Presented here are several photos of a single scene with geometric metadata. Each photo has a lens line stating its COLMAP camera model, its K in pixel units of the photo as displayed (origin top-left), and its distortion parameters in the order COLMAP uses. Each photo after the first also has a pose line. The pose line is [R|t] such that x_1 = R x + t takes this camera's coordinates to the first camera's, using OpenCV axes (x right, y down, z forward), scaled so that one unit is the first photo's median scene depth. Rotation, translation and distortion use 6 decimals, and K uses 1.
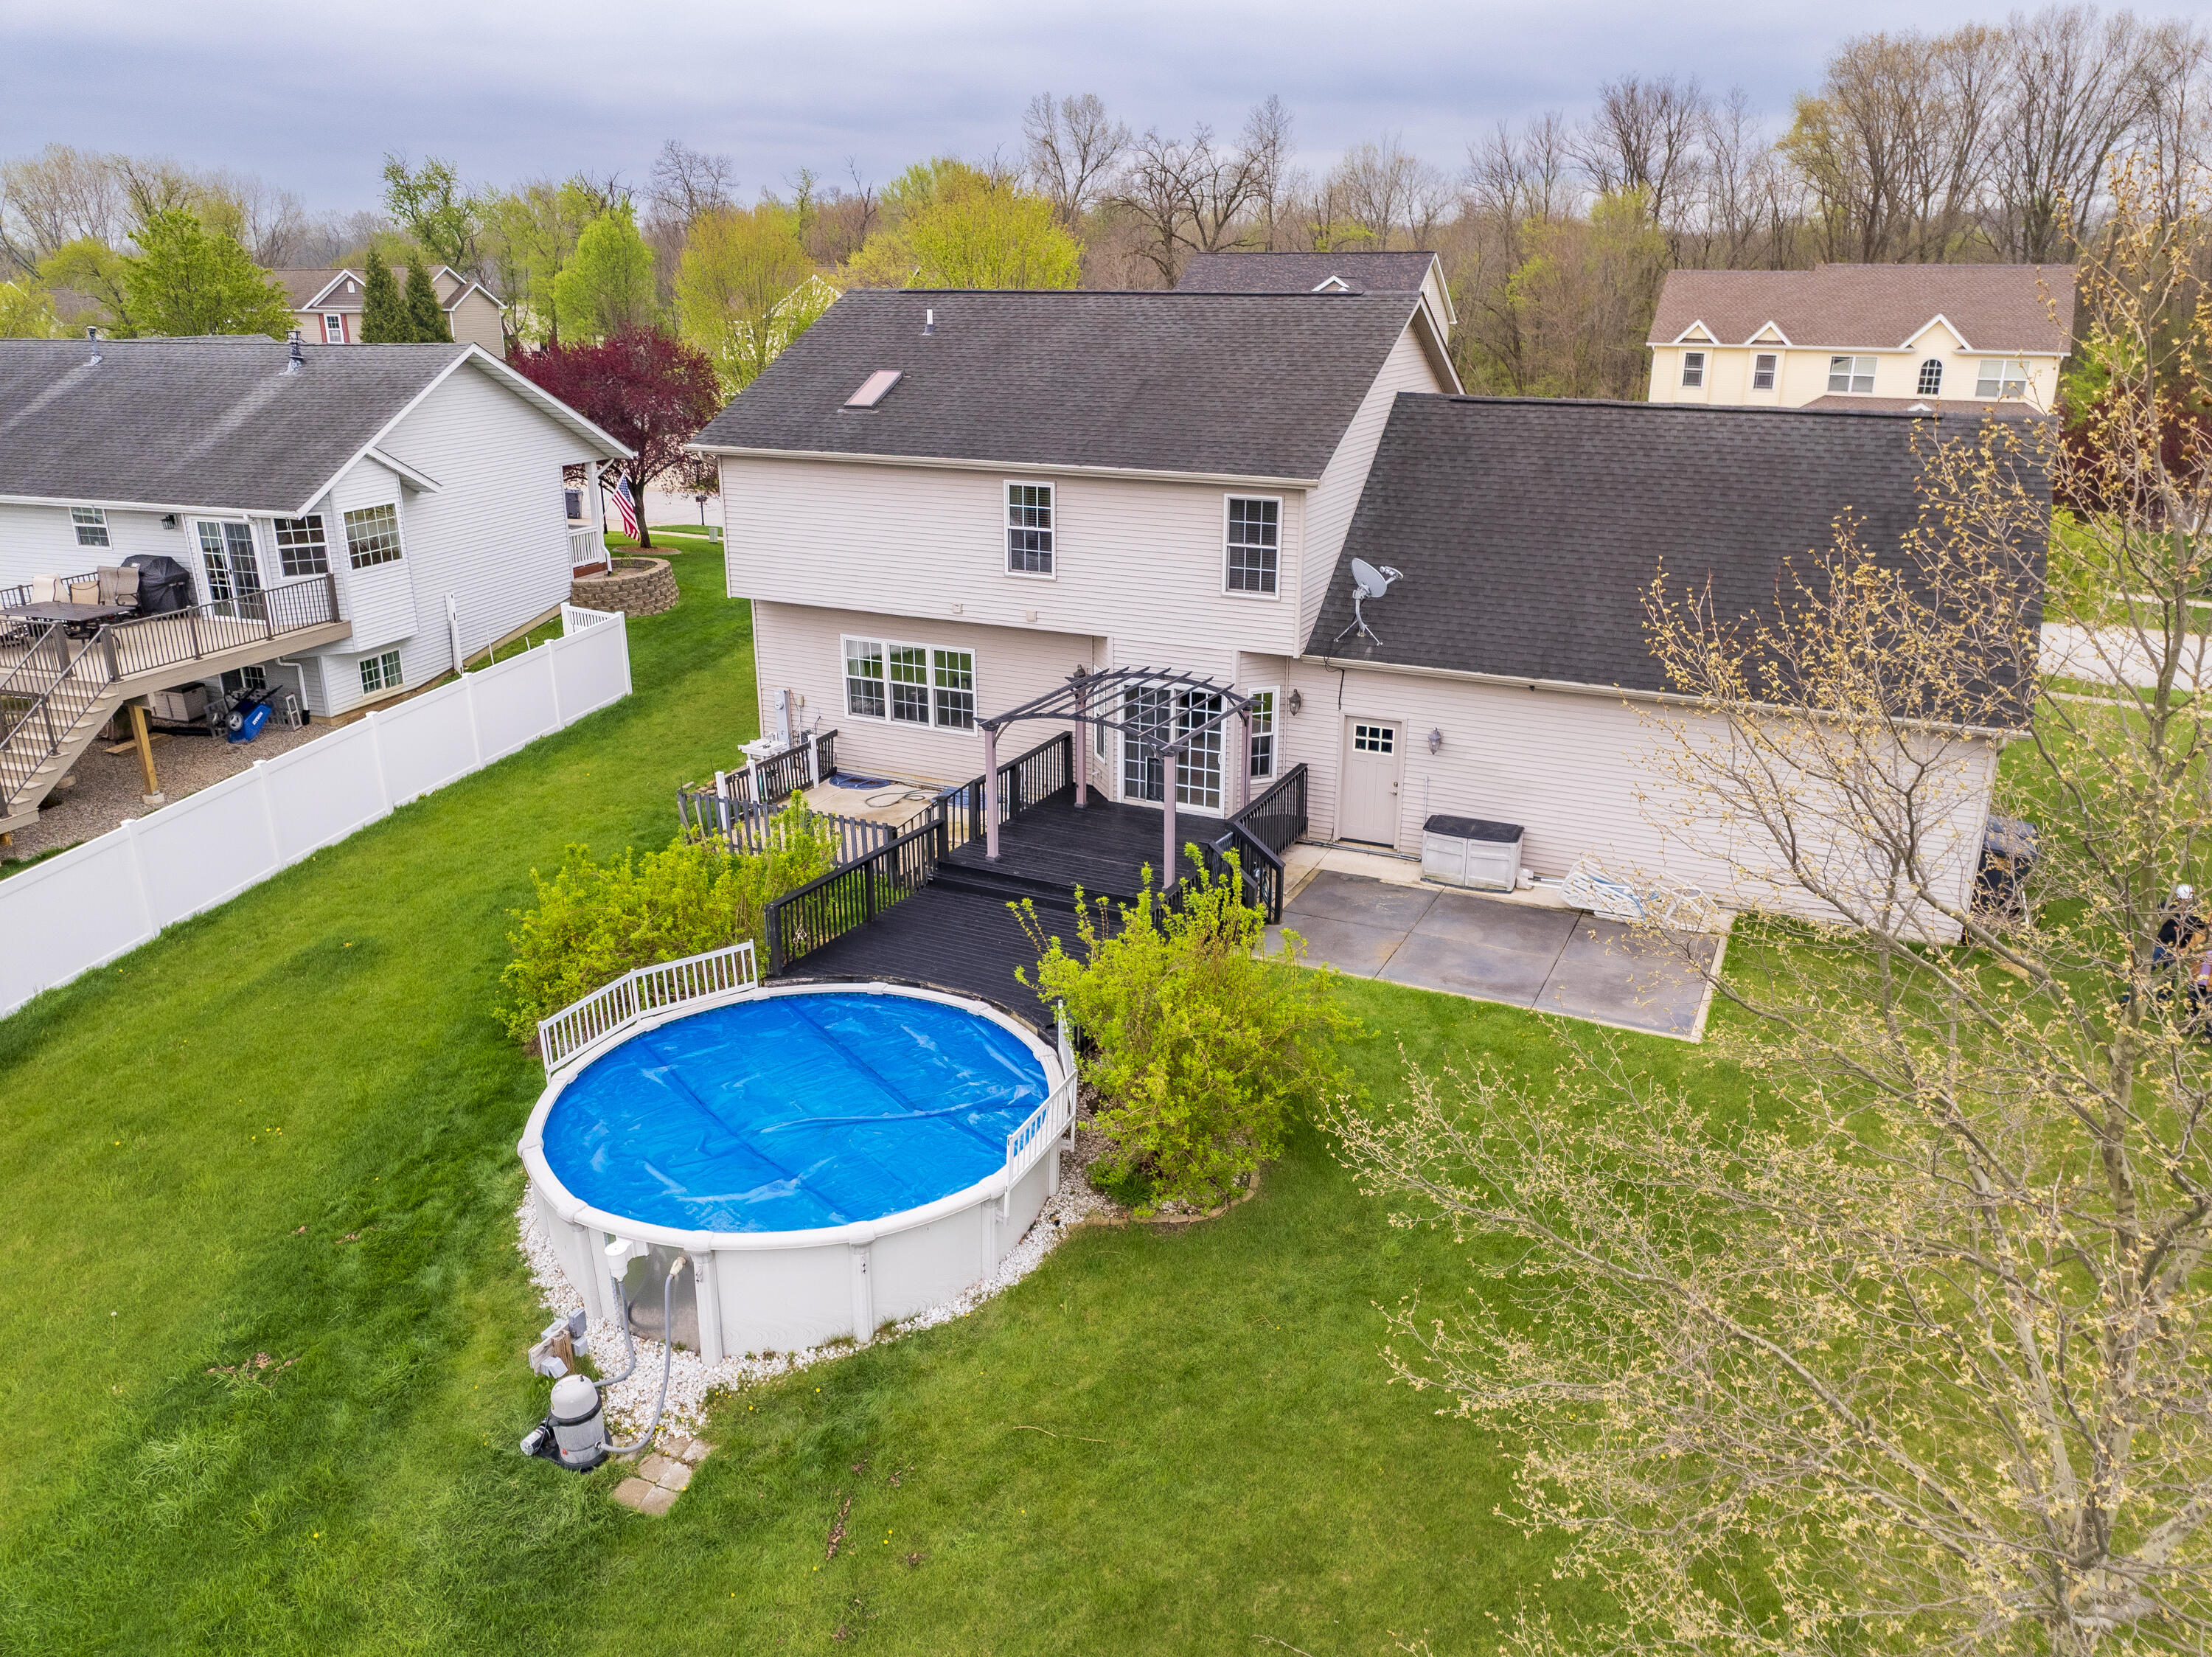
lens RADIAL K [[1562.4, 0, 1107.1], [0, 1562.4, 817.9], [0, 0, 1]] dist [-0.034381, 0.020947]
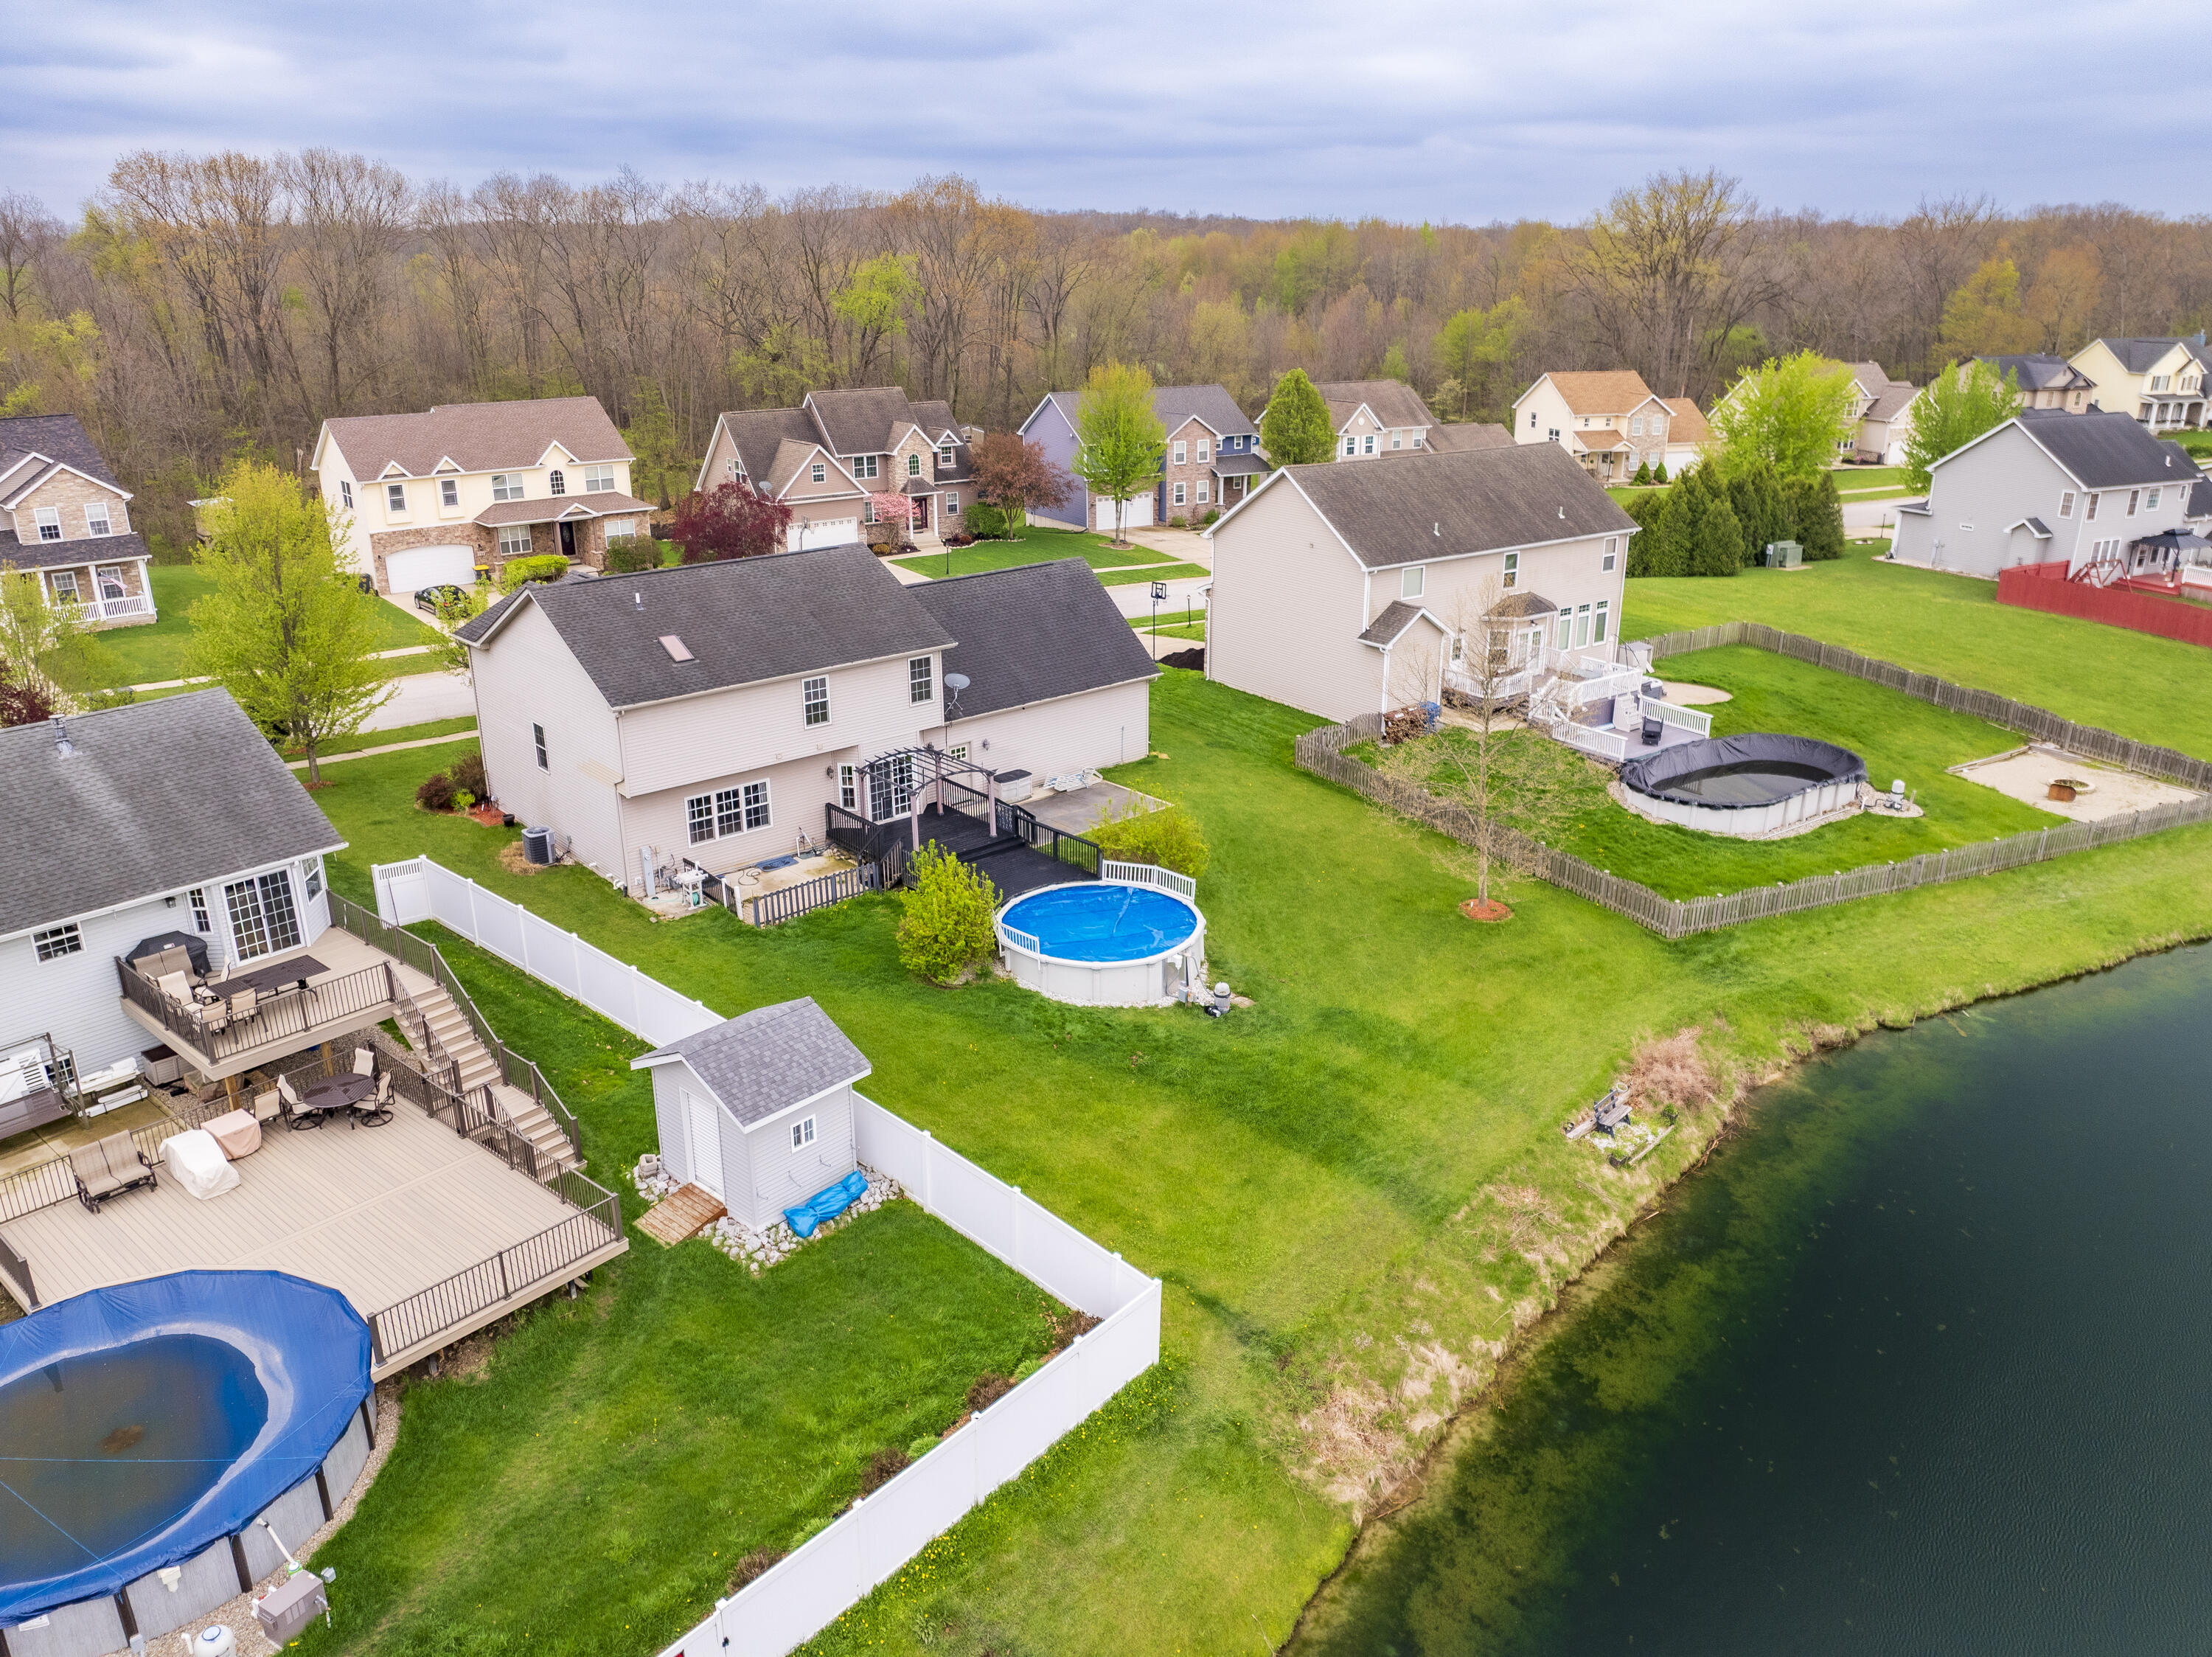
lens RADIAL K [[1562.4, 0, 1112.6], [0, 1562.4, 817.5], [0, 0, 1]] dist [-0.034381, 0.020947]
pose [[0.385577, -0.312205, 0.868250, -1.573775], [0.302603, 0.931755, 0.200658, -0.322694], [-0.871643, 0.185366, 0.453738, -0.129110]]
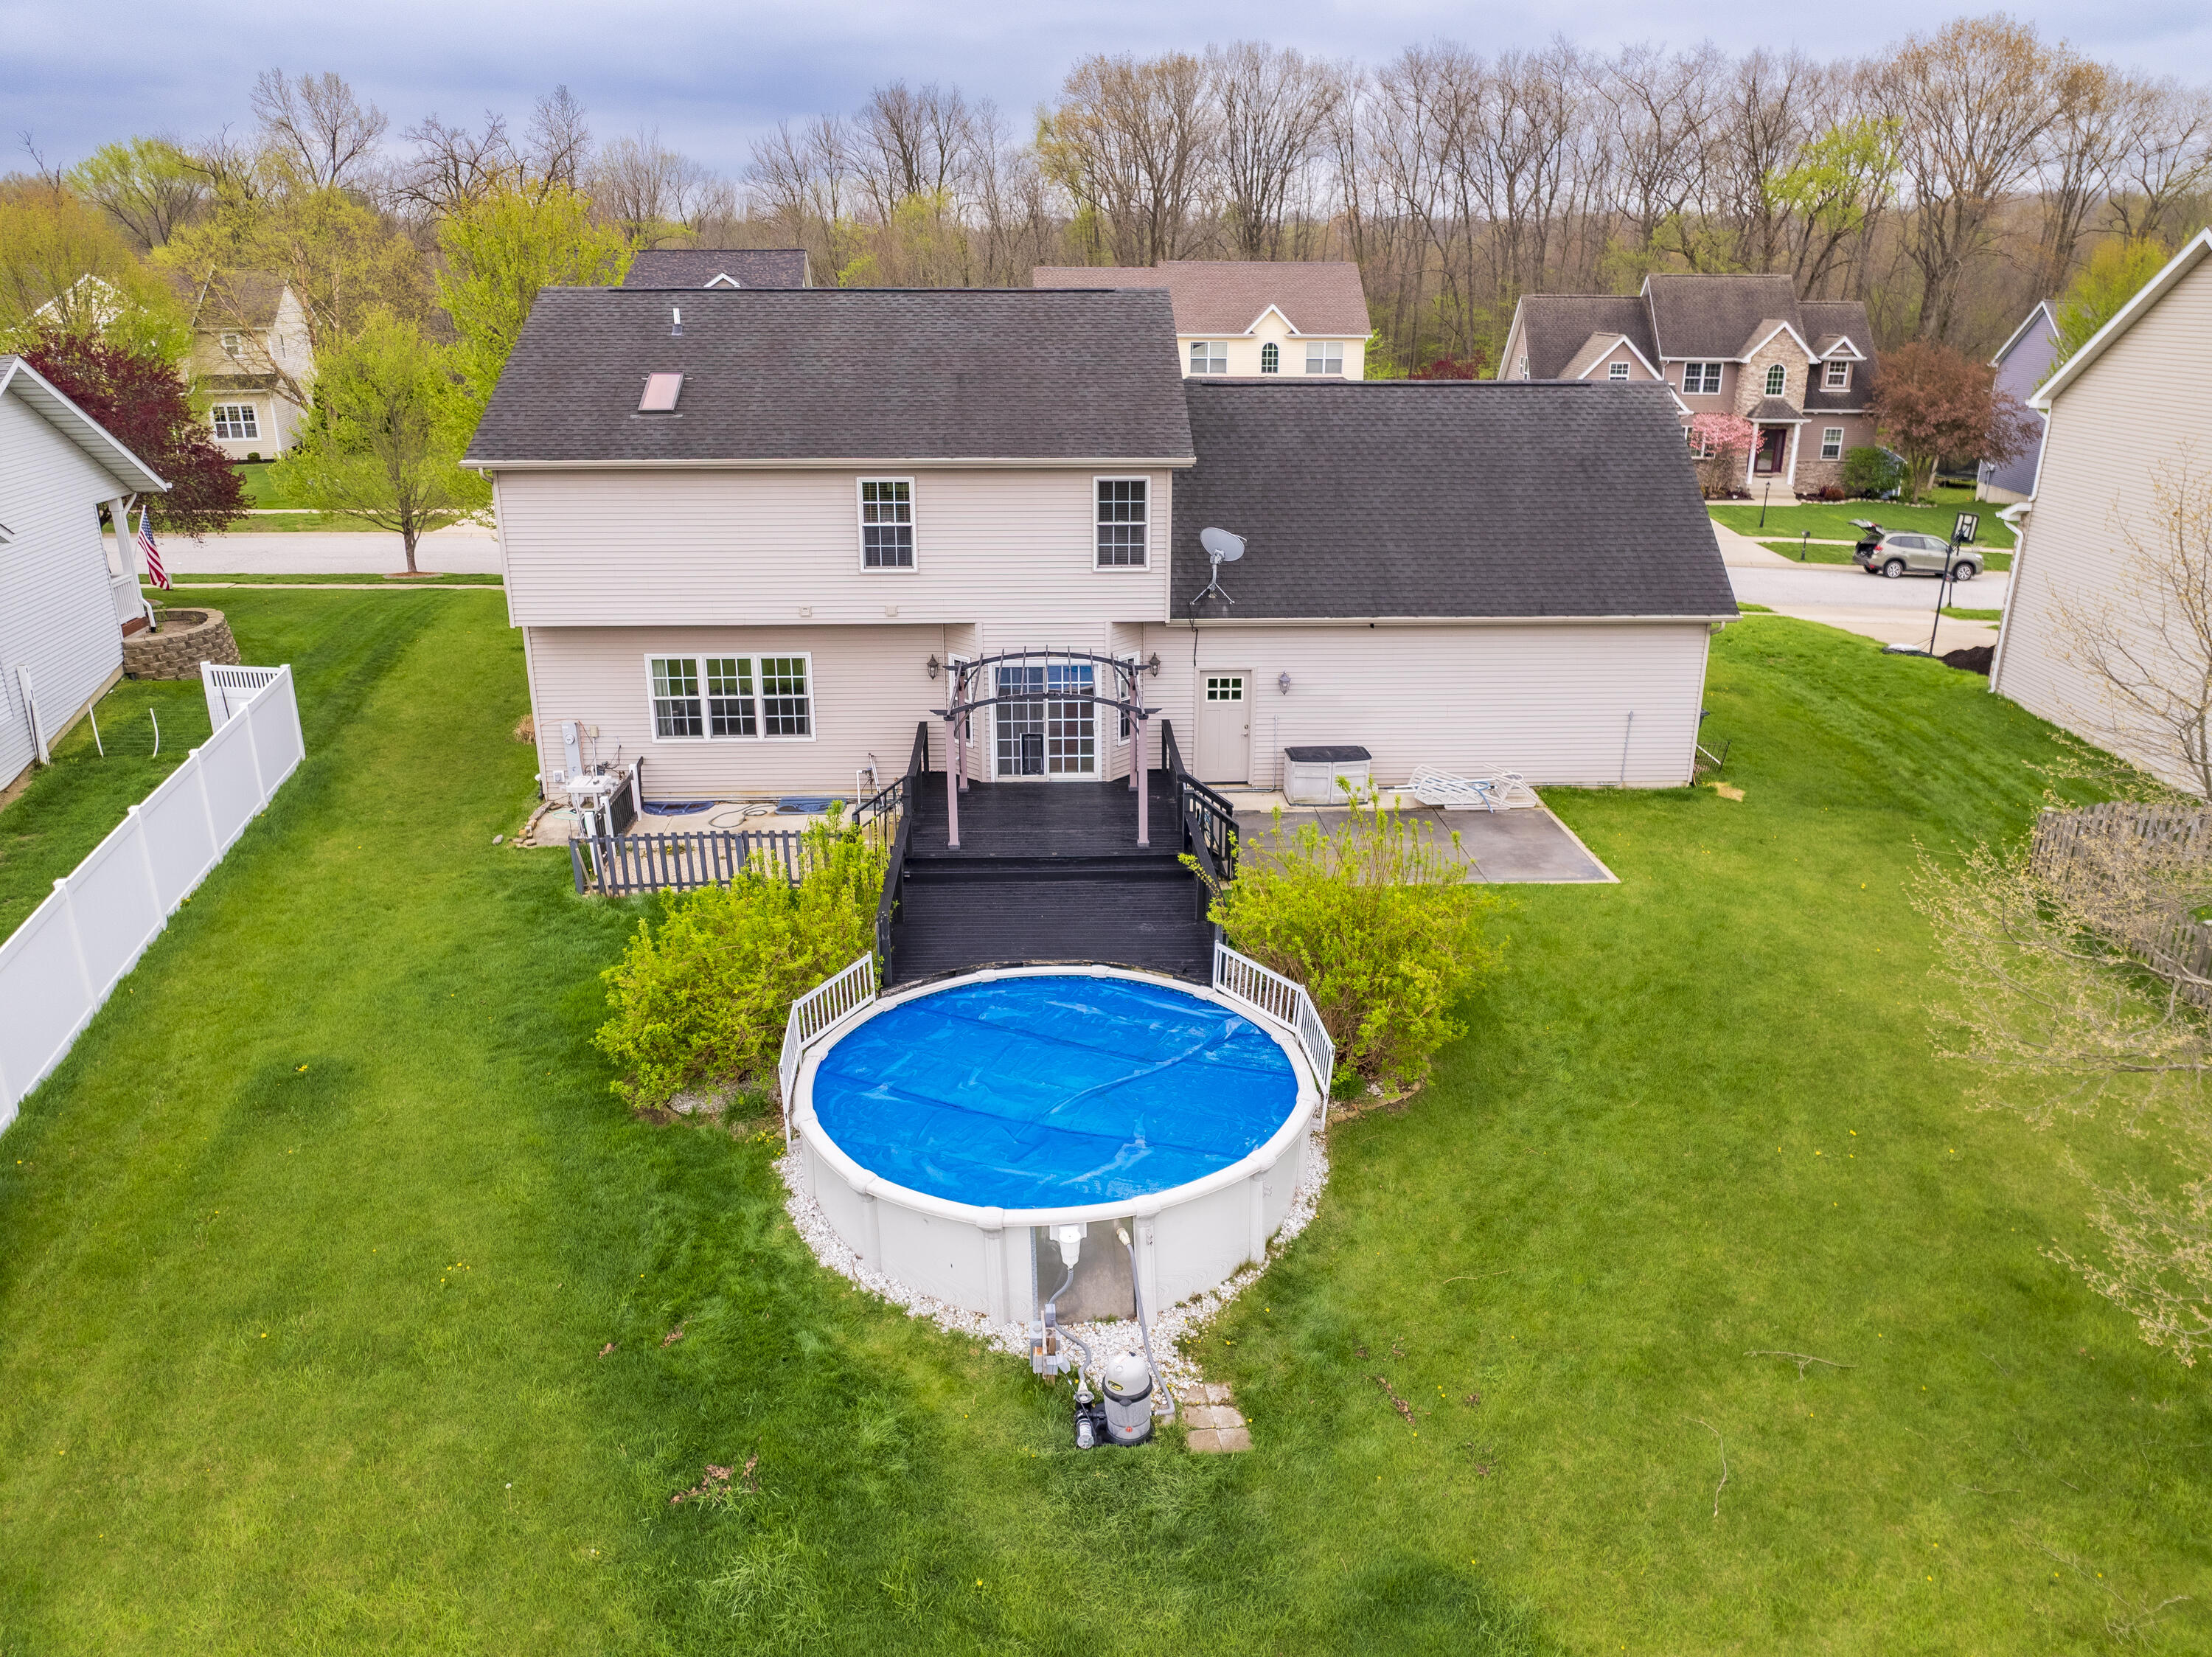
lens RADIAL K [[1562.4, 0, 1108.5], [0, 1562.4, 819.3], [0, 0, 1]] dist [-0.034381, 0.020947]
pose [[0.878336, -0.155647, 0.451995, -0.408205], [0.154493, 0.987195, 0.039729, -0.015170], [-0.452391, 0.034935, 0.891135, 0.044417]]
